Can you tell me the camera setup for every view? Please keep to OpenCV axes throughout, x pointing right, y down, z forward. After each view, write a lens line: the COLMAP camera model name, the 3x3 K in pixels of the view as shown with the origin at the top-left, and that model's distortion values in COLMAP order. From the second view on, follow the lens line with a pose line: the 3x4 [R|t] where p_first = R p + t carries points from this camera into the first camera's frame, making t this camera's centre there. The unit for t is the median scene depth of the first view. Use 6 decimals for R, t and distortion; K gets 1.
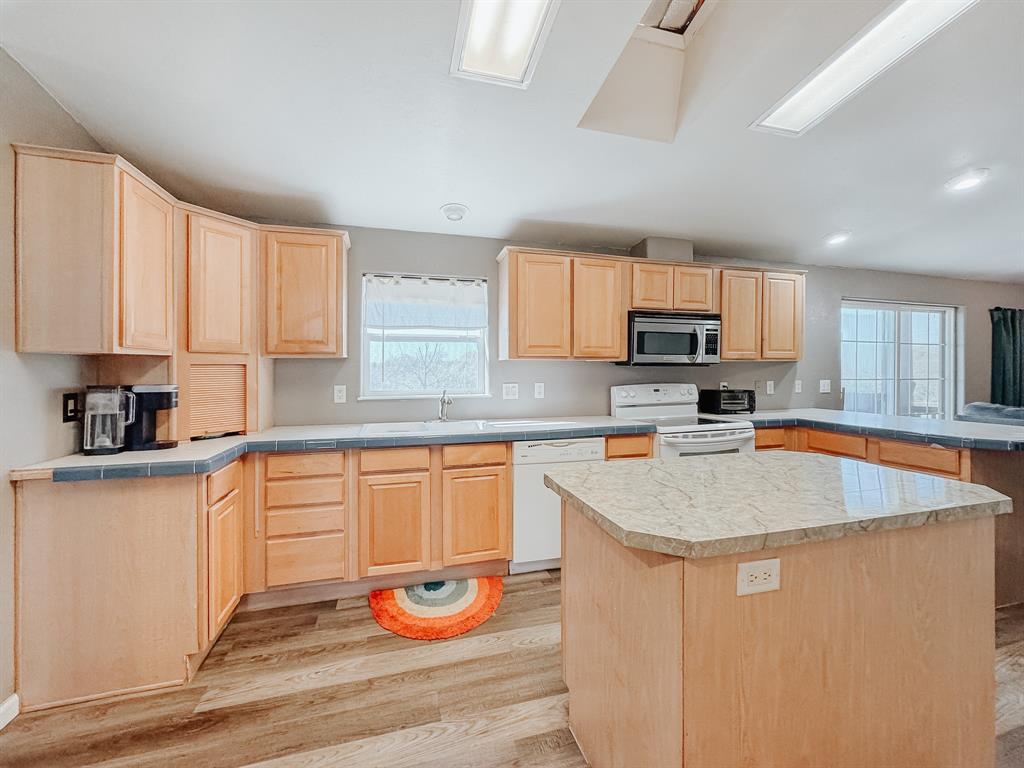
lens RADIAL K [[422.9, 0, 514.9], [0, 422.9, 370.1], [0, 0, 1]] dist [-0.001742, 0.000519]
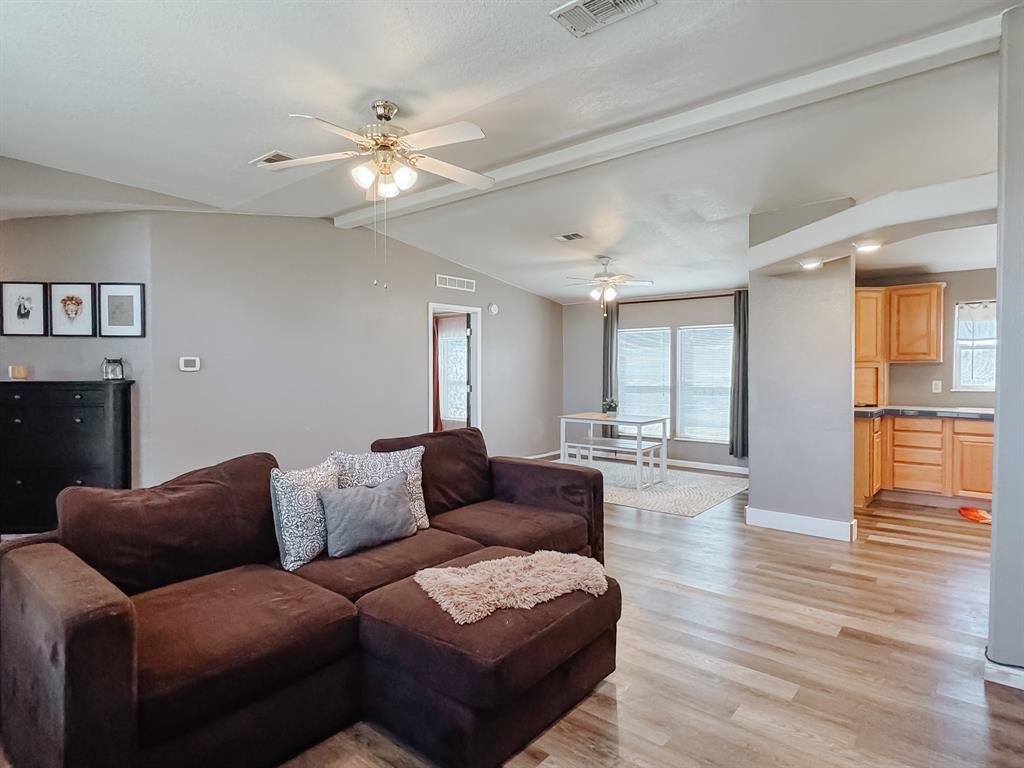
lens RADIAL K [[558.2, 0, 521.5], [0, 558.2, 376.5], [0, 0, 1]] dist [0.001060, 0.000272]
pose [[0.550924, 0.016585, -0.834391, 0.397792], [0.001488, 0.999781, 0.020855, -0.020840], [0.834554, -0.012731, 0.550779, -1.228629]]
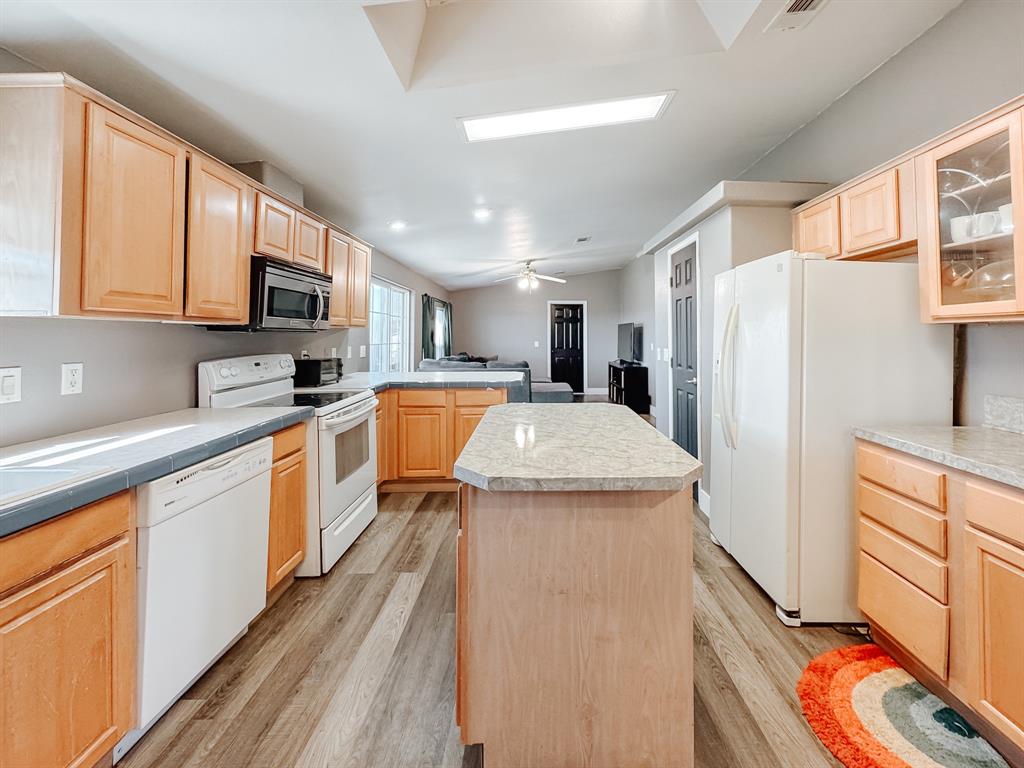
lens RADIAL K [[422.9, 0, 563.7], [0, 422.9, 327.4], [0, 0, 1]] dist [-0.001742, 0.000519]
pose [[0.199502, 0.019562, 0.979702, -0.326376], [-0.001726, 0.999806, -0.019612, -0.004658], [-0.979896, 0.002222, 0.199497, 0.339533]]
